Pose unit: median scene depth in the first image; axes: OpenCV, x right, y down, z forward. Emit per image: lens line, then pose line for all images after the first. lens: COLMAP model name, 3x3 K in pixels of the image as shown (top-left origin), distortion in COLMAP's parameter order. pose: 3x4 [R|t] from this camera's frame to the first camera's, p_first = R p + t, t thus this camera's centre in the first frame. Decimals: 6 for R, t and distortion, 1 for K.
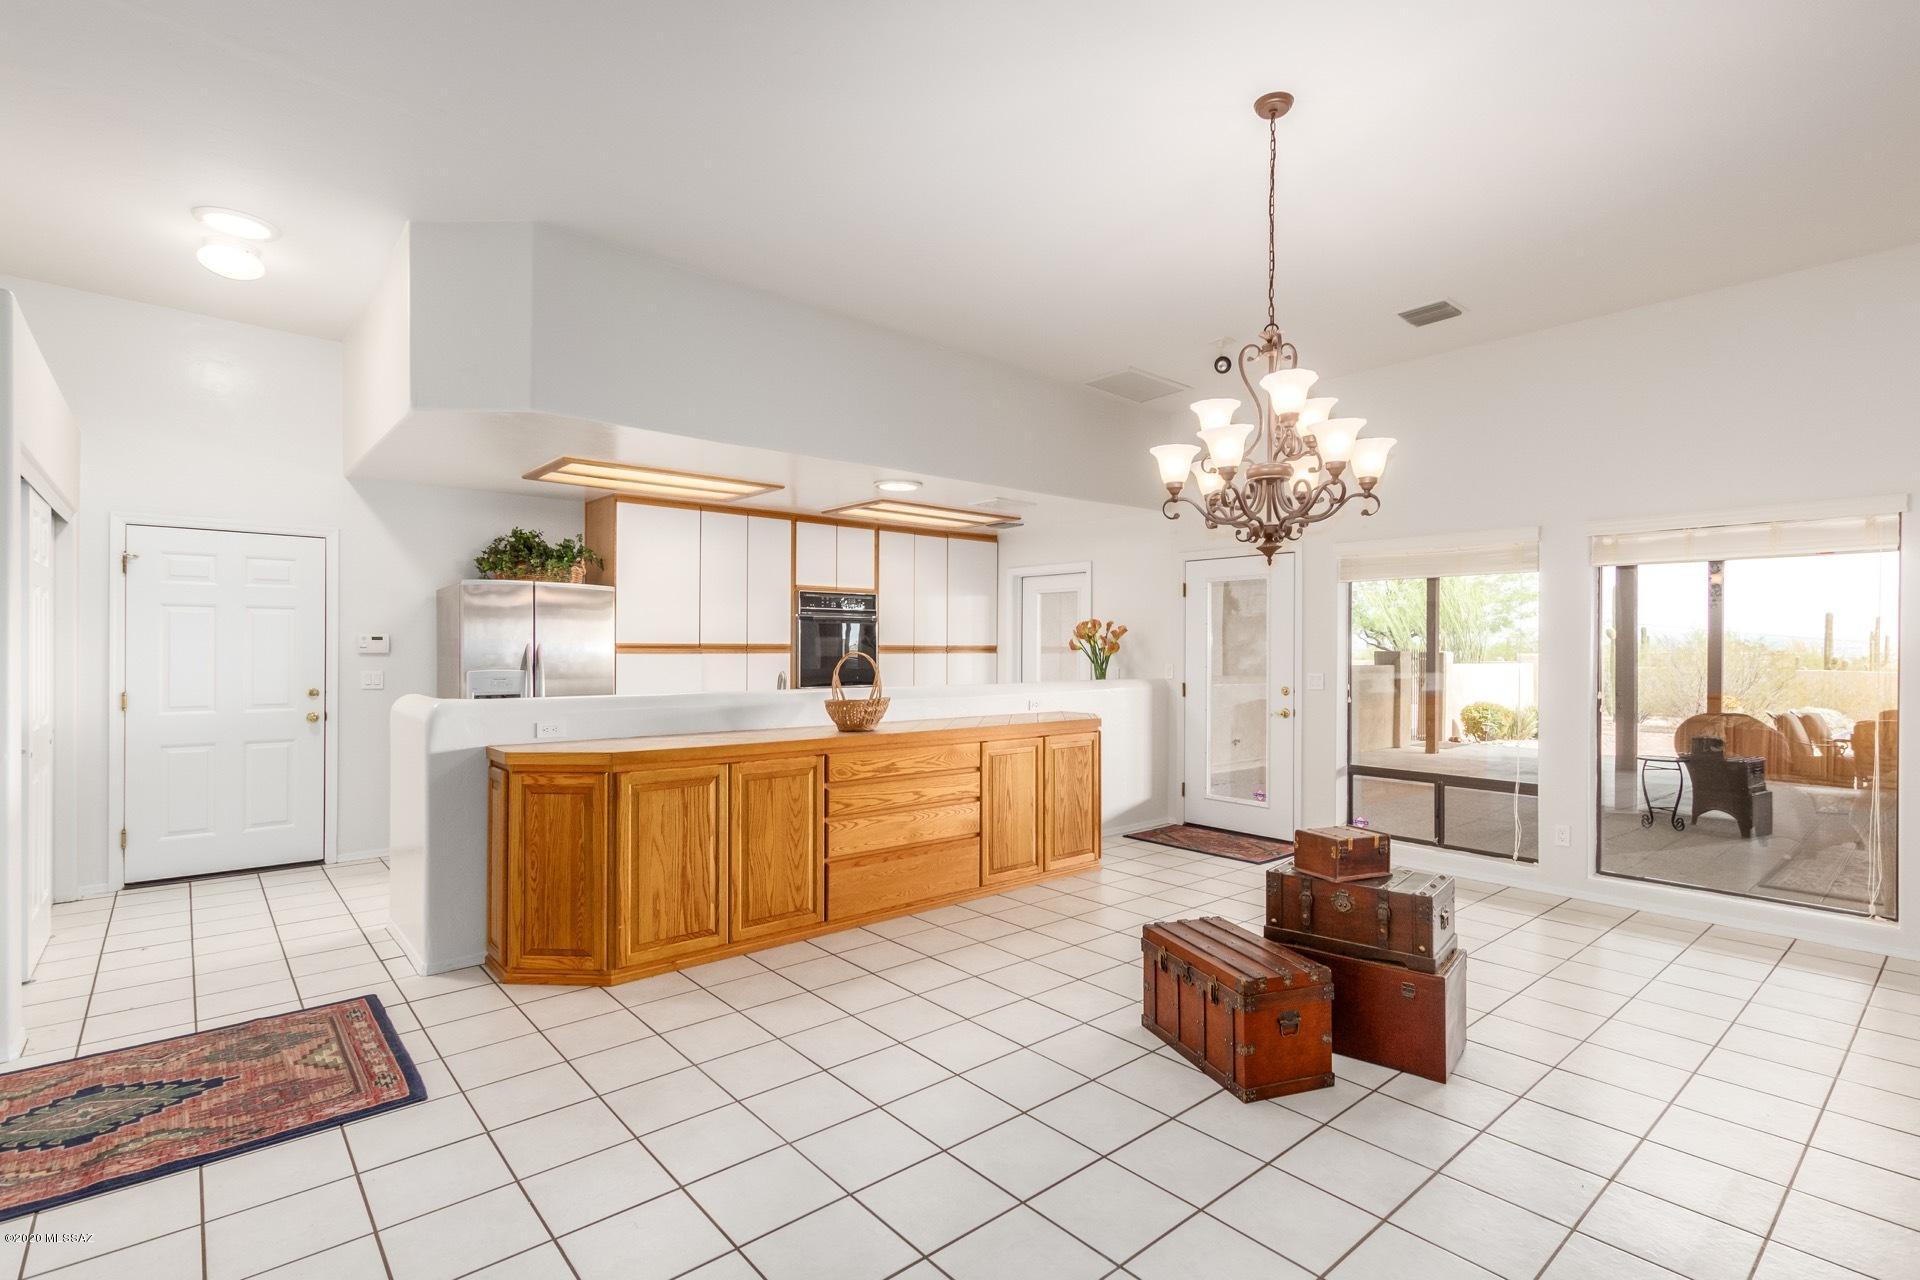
lens RADIAL K [[902.0, 0, 960.0], [0, 902.0, 640.0], [0, 0, 1]] dist [0.002060, -0.000277]
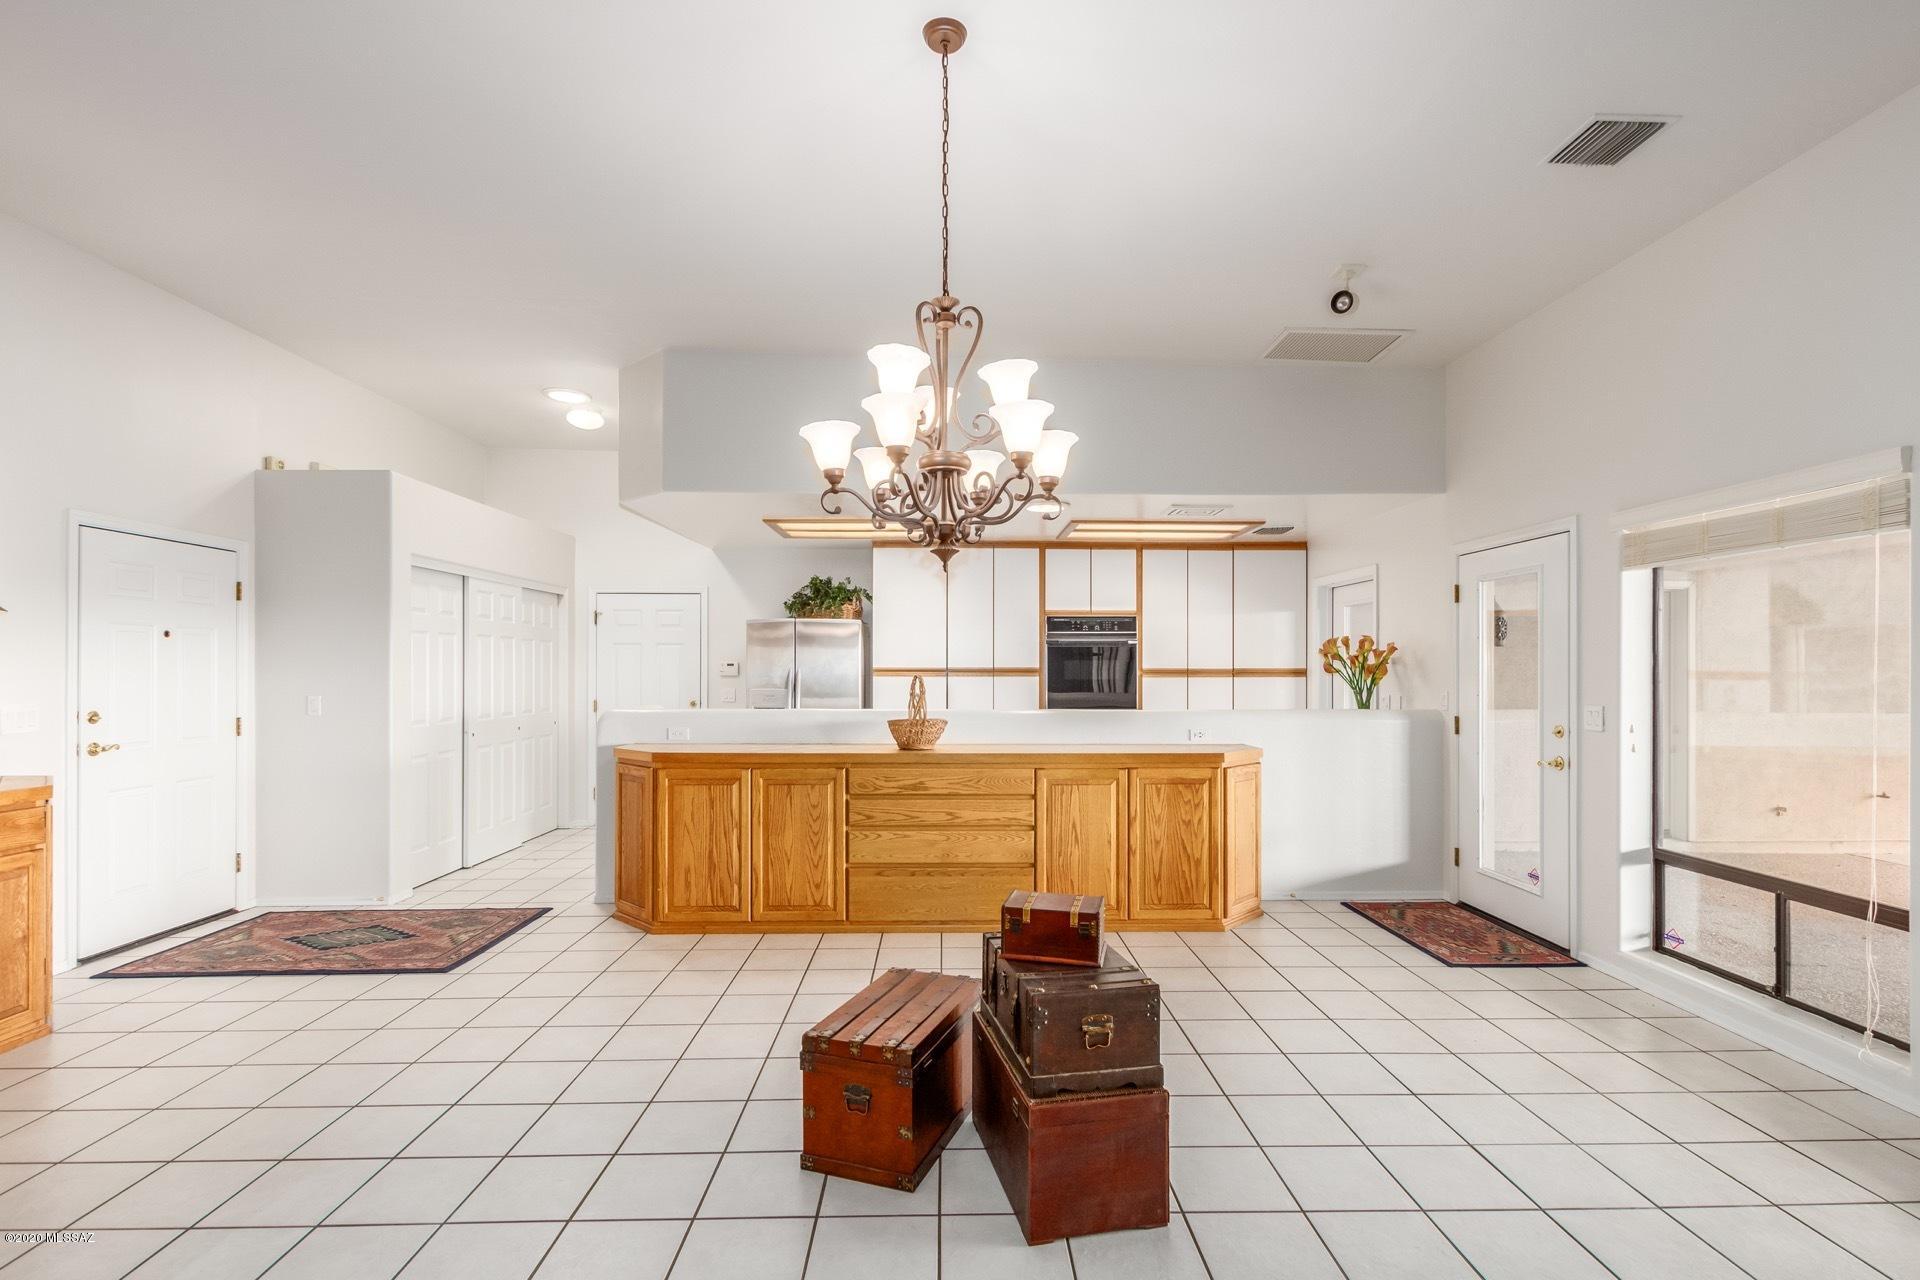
lens RADIAL K [[880.6, 0, 962.6], [0, 880.6, 663.5], [0, 0, 1]] dist [0.001963, 0.000327]
pose [[0.773626, -0.007964, -0.633593, 0.631339], [0.006369, 0.999968, -0.004793, 0.006248], [0.633611, -0.000328, 0.773652, 0.261060]]
